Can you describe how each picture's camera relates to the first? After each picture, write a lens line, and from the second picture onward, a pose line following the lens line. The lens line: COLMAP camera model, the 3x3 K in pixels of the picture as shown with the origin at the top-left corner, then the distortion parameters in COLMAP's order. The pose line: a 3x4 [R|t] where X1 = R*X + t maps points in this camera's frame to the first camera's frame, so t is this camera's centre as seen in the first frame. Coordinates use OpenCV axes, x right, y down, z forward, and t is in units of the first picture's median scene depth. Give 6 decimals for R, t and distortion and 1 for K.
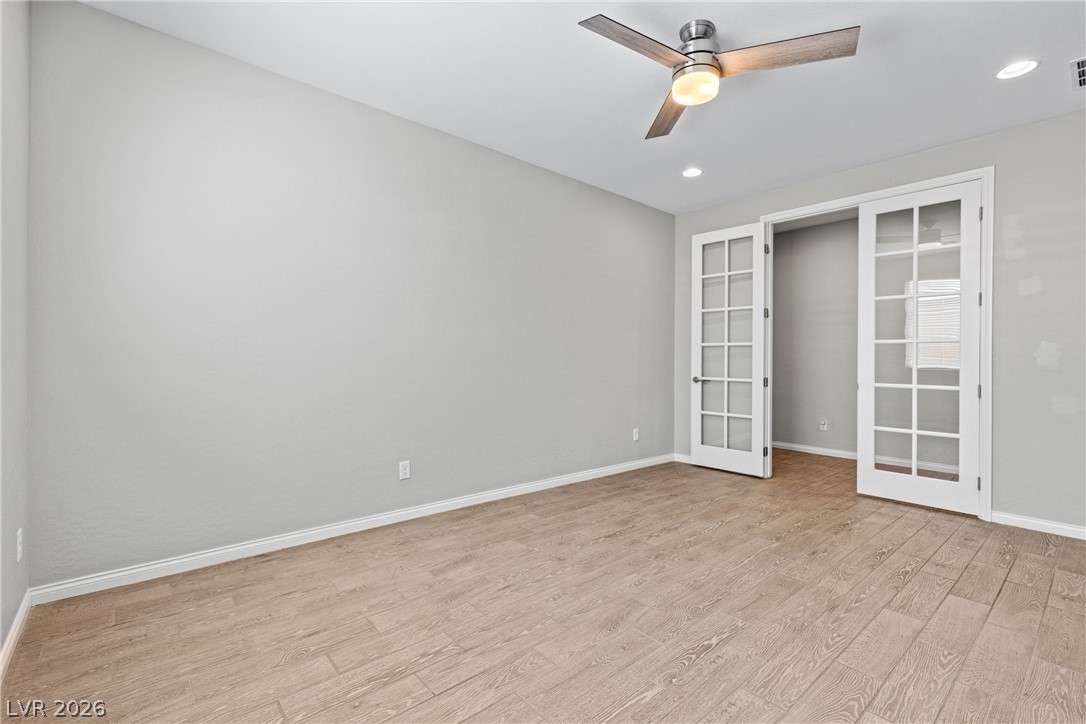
lens RADIAL K [[488.8, 0, 552.9], [0, 488.8, 358.6], [0, 0, 1]] dist [0.014406, -0.002908]
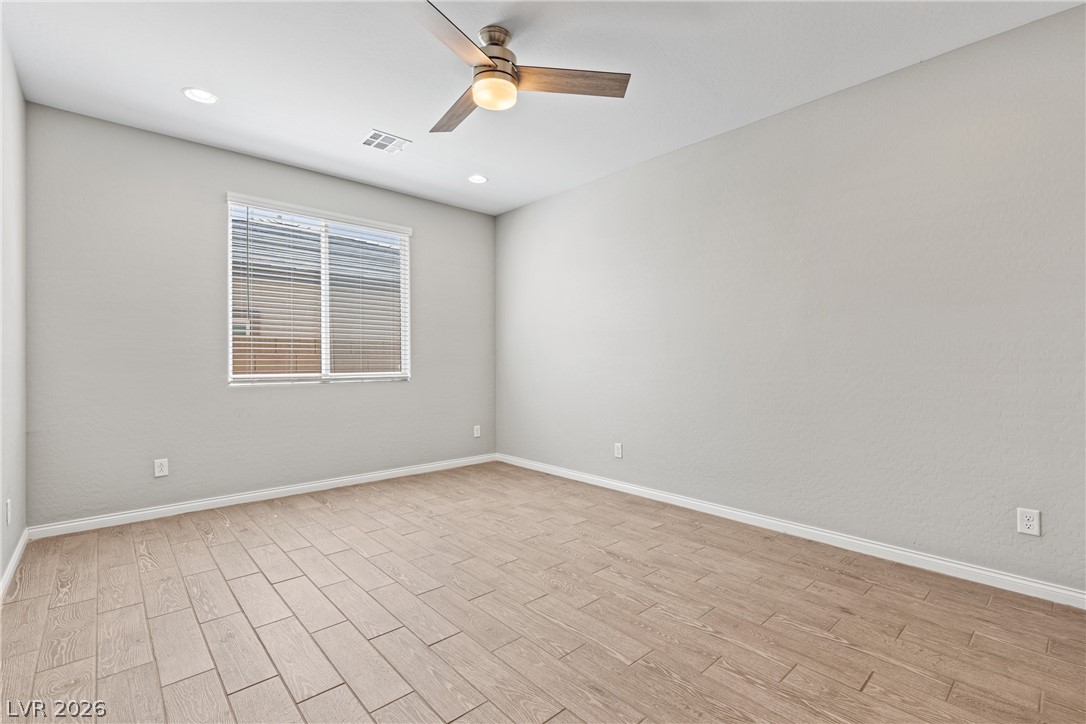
lens RADIAL K [[488.8, 0, 534.7], [0, 488.8, 365.6], [0, 0, 1]] dist [0.014406, -0.002908]
pose [[0.001672, 0.003039, -0.999994, 0.957505], [0.001957, 0.999993, 0.003042, 0.007872], [0.999997, -0.001962, 0.001666, 0.795736]]
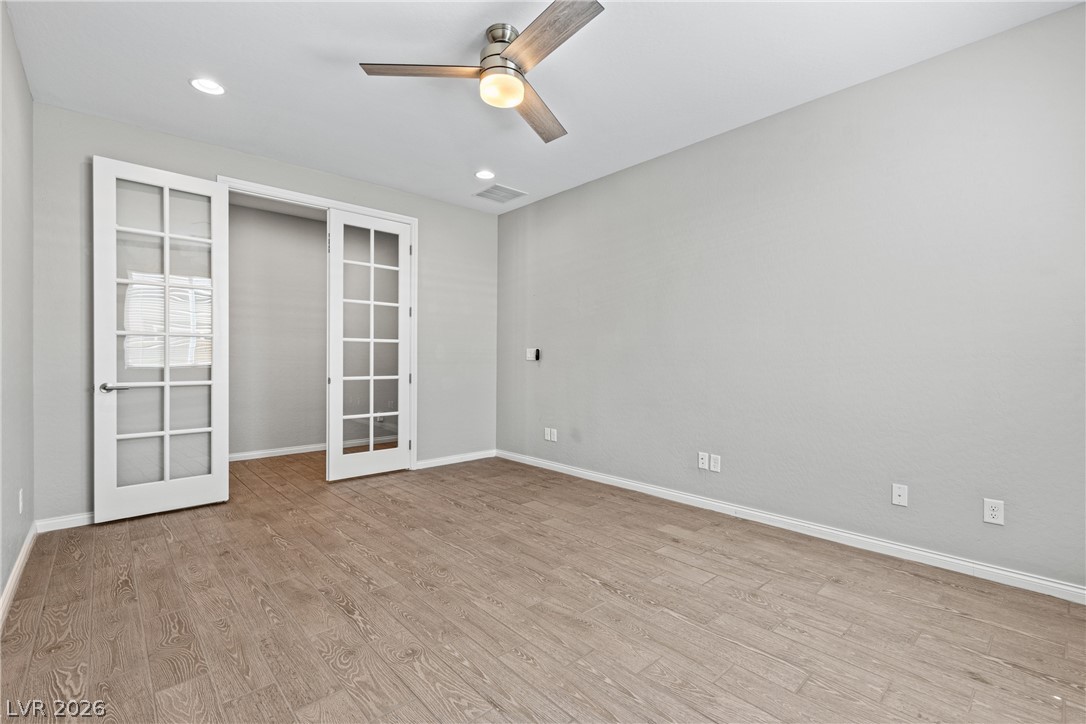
lens RADIAL K [[488.8, 0, 540.9], [0, 488.8, 361.5], [0, 0, 1]] dist [0.014406, -0.002908]
pose [[-0.015539, -0.014273, 0.999777, -0.543092], [-0.003418, 0.999893, 0.014221, -0.002335], [-0.999873, -0.003196, -0.015586, 0.687059]]
